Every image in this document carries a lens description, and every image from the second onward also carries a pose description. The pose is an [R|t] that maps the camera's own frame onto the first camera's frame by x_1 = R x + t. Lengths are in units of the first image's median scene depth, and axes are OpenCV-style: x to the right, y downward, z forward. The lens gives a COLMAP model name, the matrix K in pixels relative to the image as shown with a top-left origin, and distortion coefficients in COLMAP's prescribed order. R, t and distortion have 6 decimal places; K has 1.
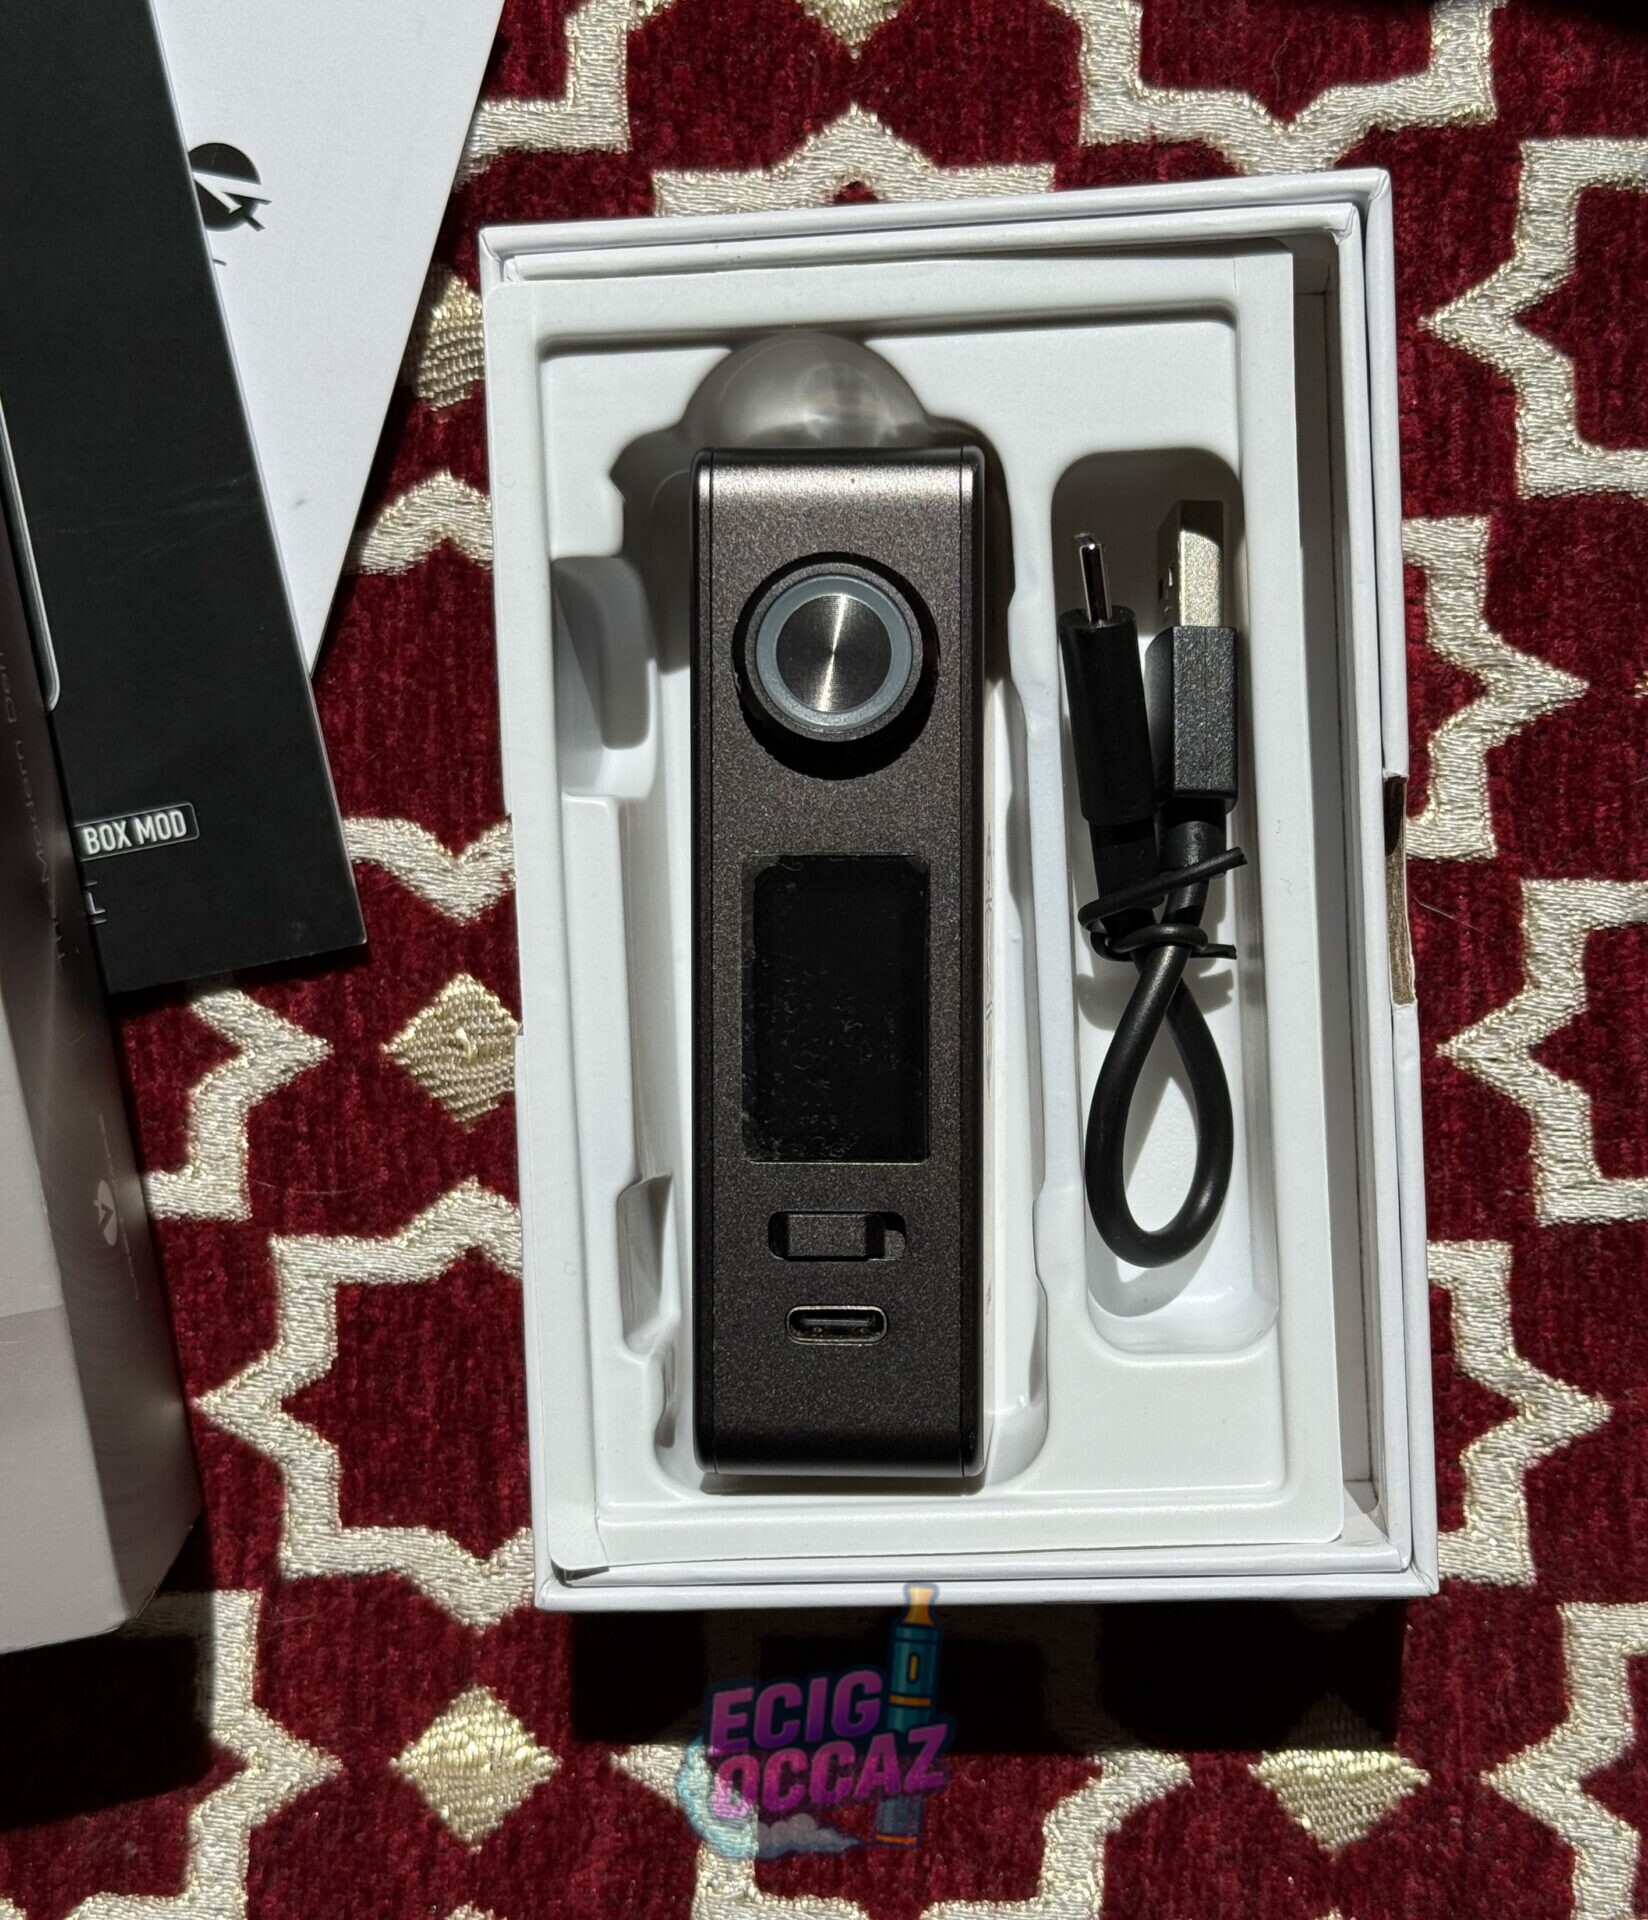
lens RADIAL K [[3981.1, 0, 875.9], [0, 3981.1, 965.1], [0, 0, 1]] dist [0.253476, -0.206516]
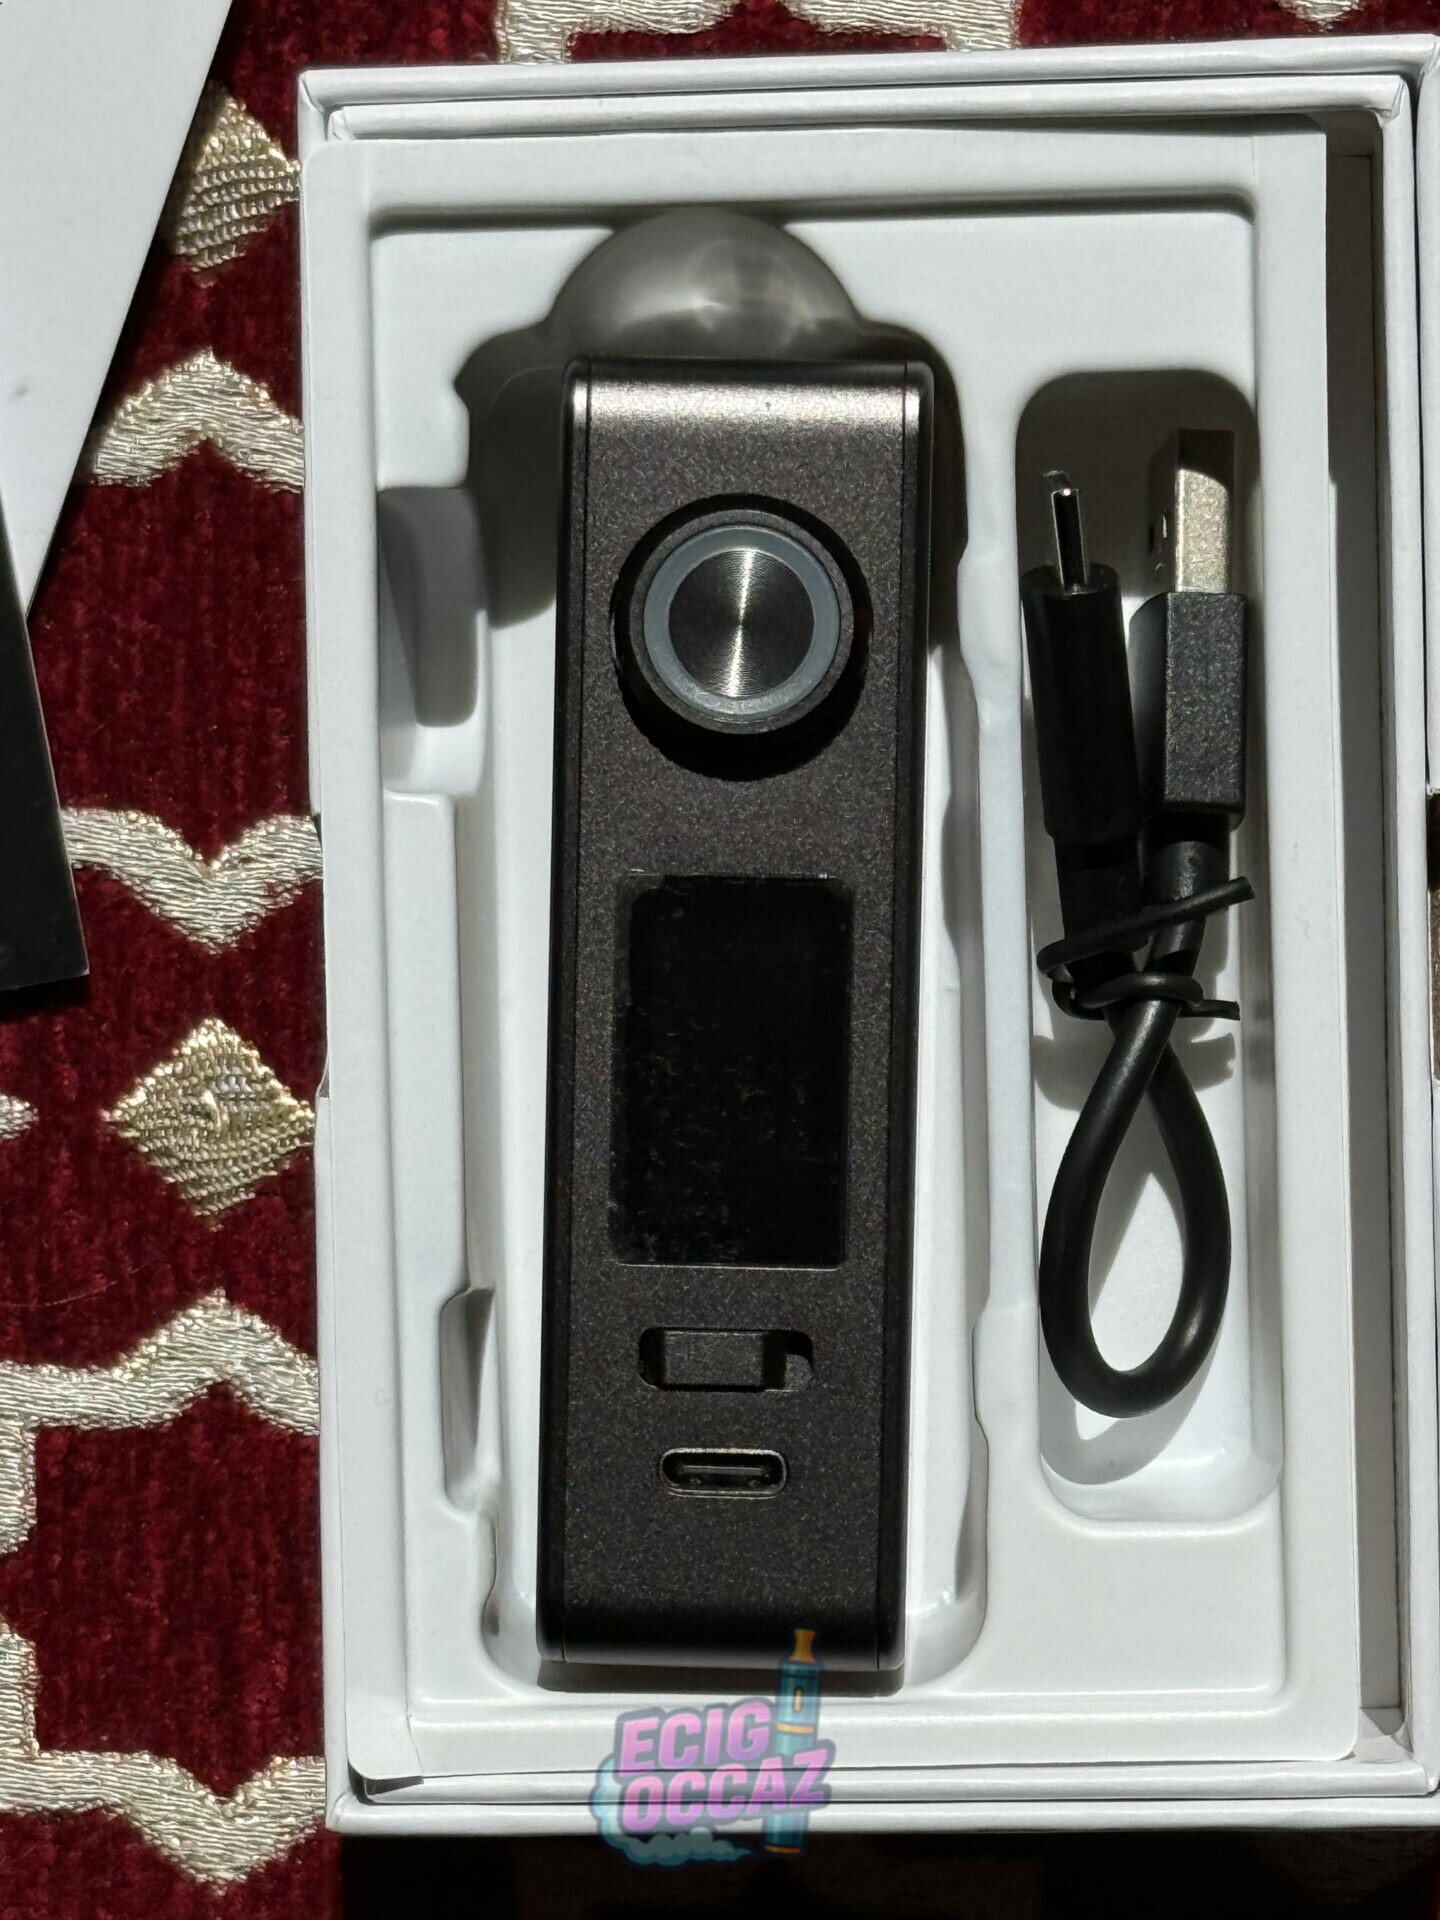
lens RADIAL K [[8486.2, 0, 719.7], [0, 8486.2, 987.4], [0, 0, 1]] dist [0.032650, 10.343082]
pose [[0.999503, 0.022039, 0.022532, -0.044851], [-0.021873, 0.999732, -0.007587, 0.006468], [-0.022693, 0.007091, 0.999717, -0.604915]]
